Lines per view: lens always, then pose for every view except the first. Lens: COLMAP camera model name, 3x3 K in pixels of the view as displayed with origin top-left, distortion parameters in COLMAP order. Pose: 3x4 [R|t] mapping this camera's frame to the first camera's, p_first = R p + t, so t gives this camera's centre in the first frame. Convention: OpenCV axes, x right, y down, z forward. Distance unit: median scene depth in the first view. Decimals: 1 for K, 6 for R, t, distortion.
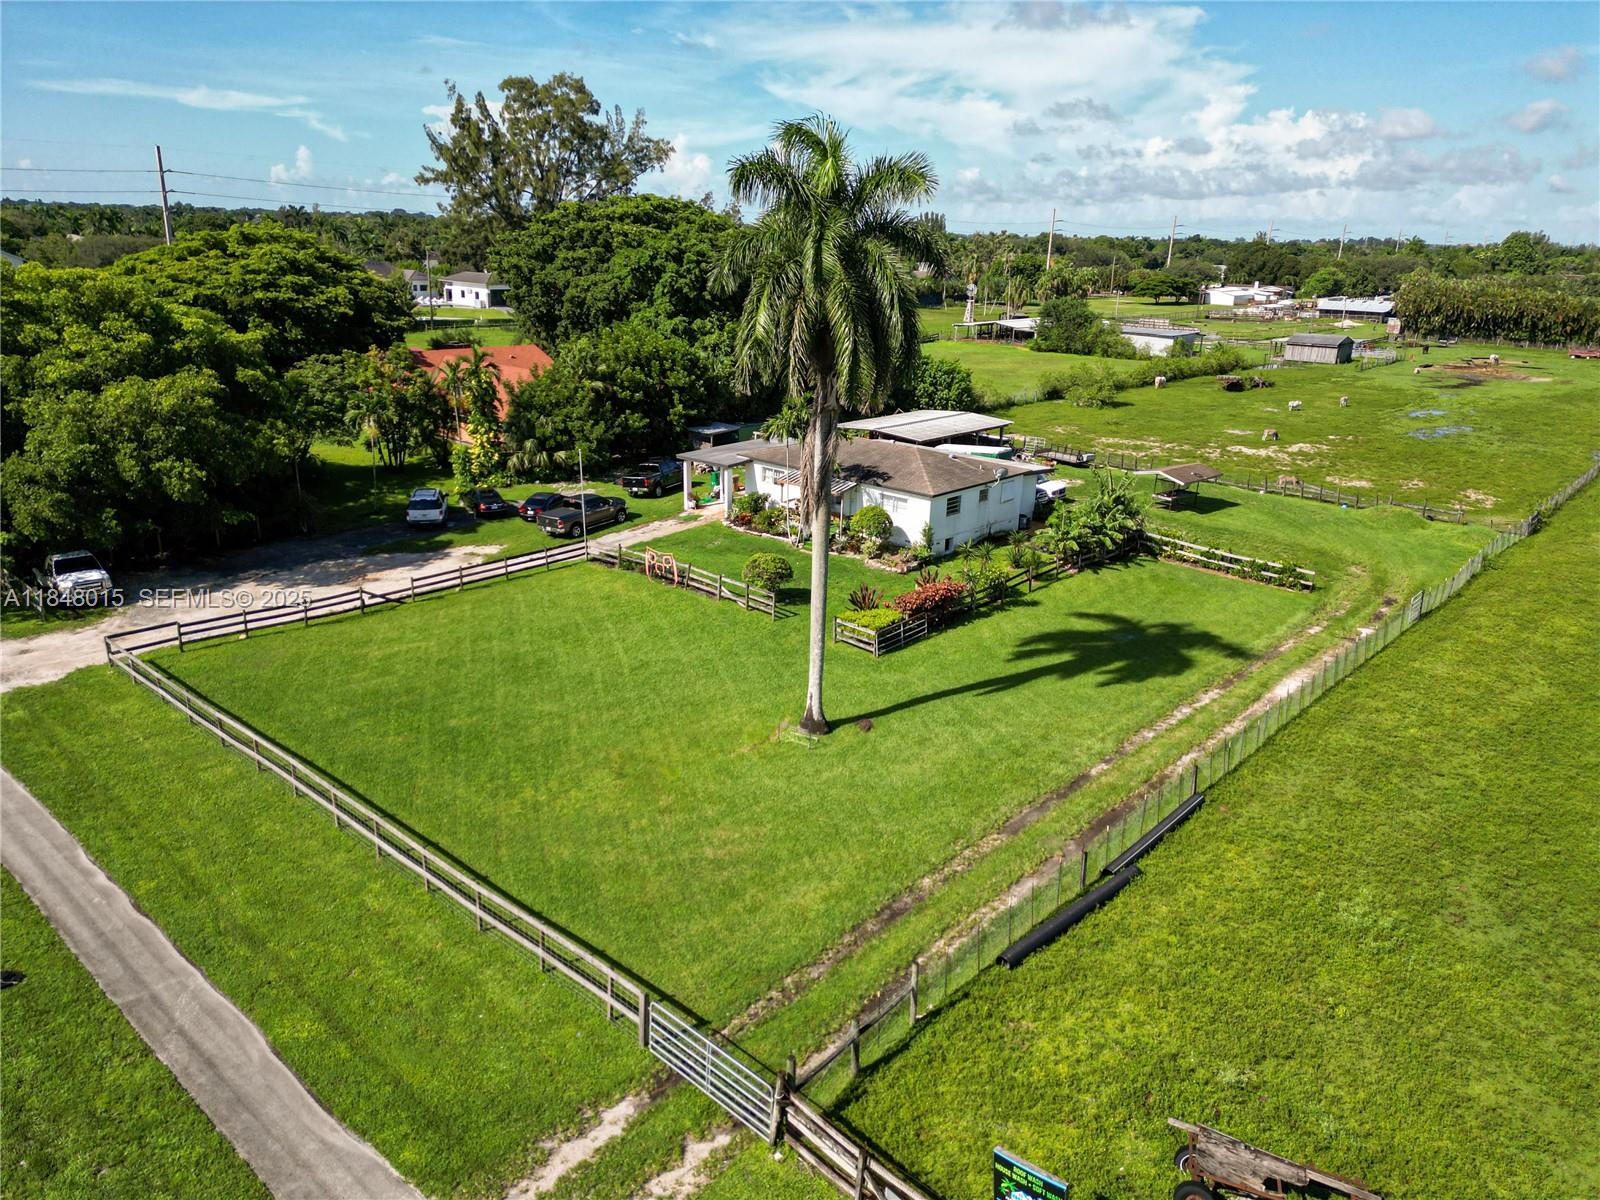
lens RADIAL K [[1115.2, 0, 795.3], [0, 1115.2, 599.9], [0, 0, 1]] dist [0.081099, -0.078185]
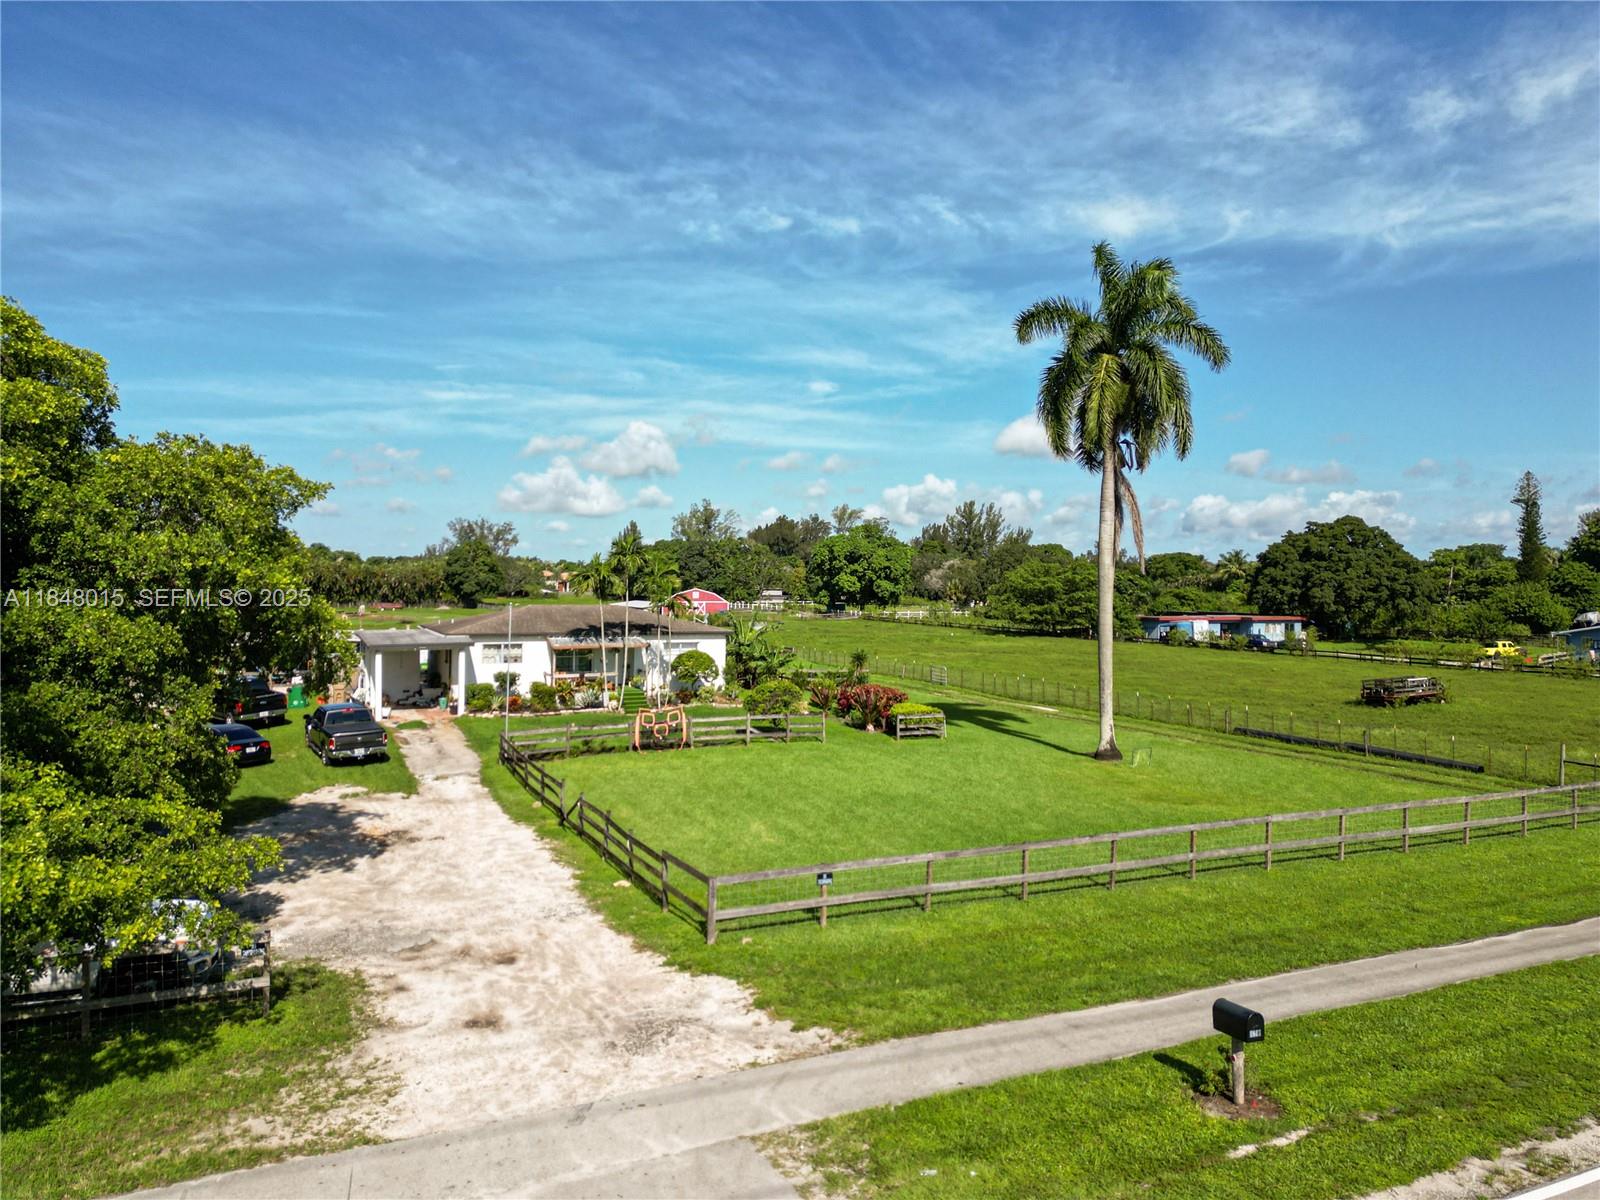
lens RADIAL K [[1115.2, 0, 795.3], [0, 1115.2, 599.9], [0, 0, 1]] dist [0.081099, -0.078185]
pose [[0.385568, -0.041570, 0.921743, -0.838583], [0.286481, 0.955005, -0.076766, -0.029377], [-0.877078, 0.293661, 0.380128, 0.594311]]
